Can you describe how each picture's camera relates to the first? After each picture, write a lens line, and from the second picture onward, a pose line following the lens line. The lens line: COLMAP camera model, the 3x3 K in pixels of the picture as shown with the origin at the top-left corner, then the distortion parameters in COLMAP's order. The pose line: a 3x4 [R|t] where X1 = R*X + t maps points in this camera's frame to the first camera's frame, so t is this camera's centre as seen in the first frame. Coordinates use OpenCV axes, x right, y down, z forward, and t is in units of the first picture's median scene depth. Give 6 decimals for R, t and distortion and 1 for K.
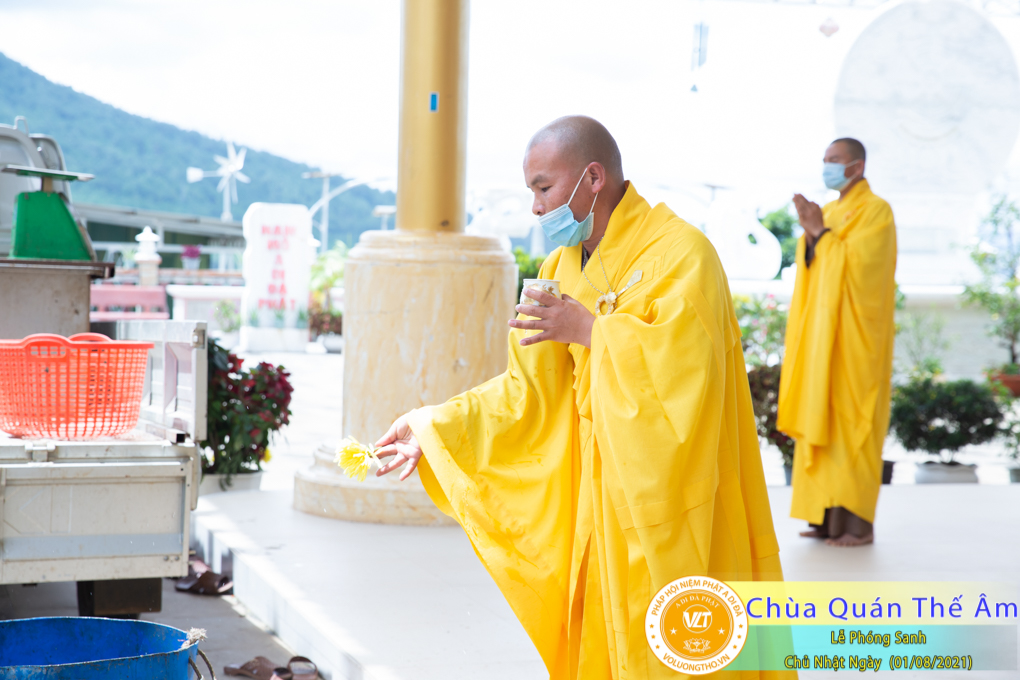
lens RADIAL K [[1951.4, 0, 507.1], [0, 1951.4, 359.0], [0, 0, 1]] dist [0.235669, -0.400031]
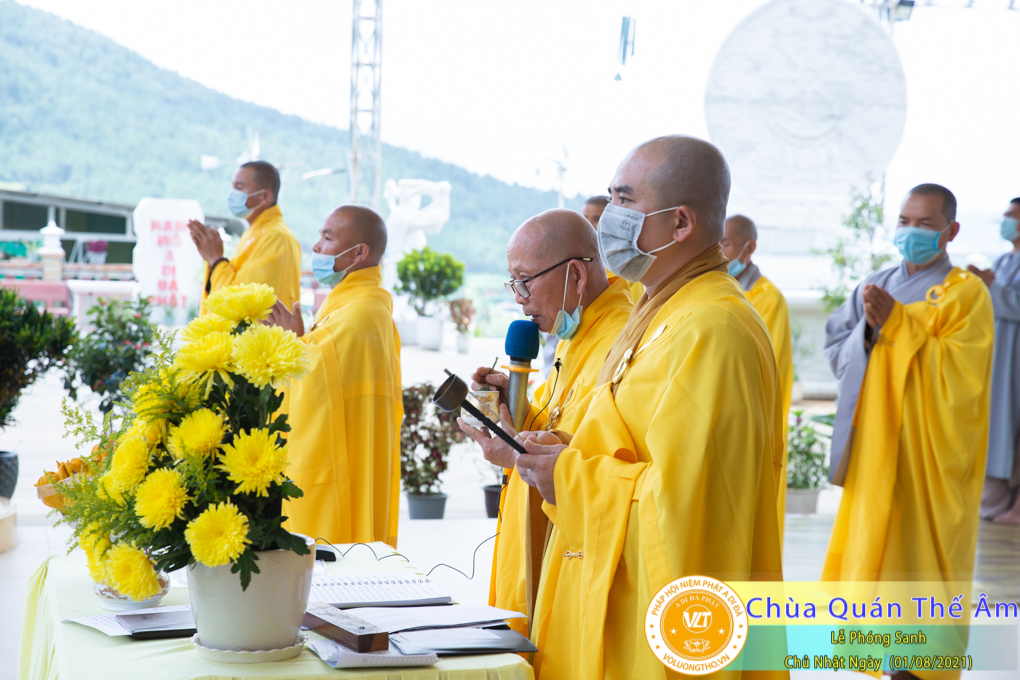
lens RADIAL K [[1951.4, 0, 507.1], [0, 1951.4, 359.0], [0, 0, 1]] dist [0.235669, -0.400031]
pose [[0.998102, 0.010333, -0.060708, 0.113367], [-0.009825, 0.999914, 0.008661, -0.008925], [0.060793, -0.008049, 0.998118, 0.023220]]
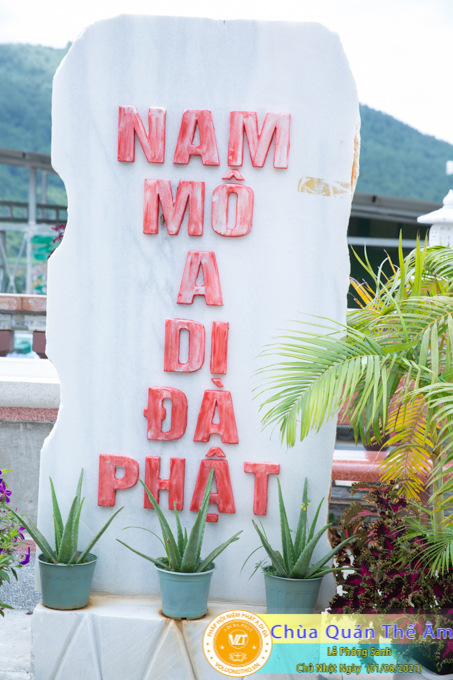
lens RADIAL K [[1300.9, 0, 226.5], [0, 1300.9, 340.0], [0, 0, 1]] dist [0.235669, -0.400031]
pose [[0.928358, 0.049403, -0.368391, -0.061467], [-0.042841, 0.998744, 0.025976, -0.047980], [0.369211, -0.008333, 0.929308, 0.868633]]
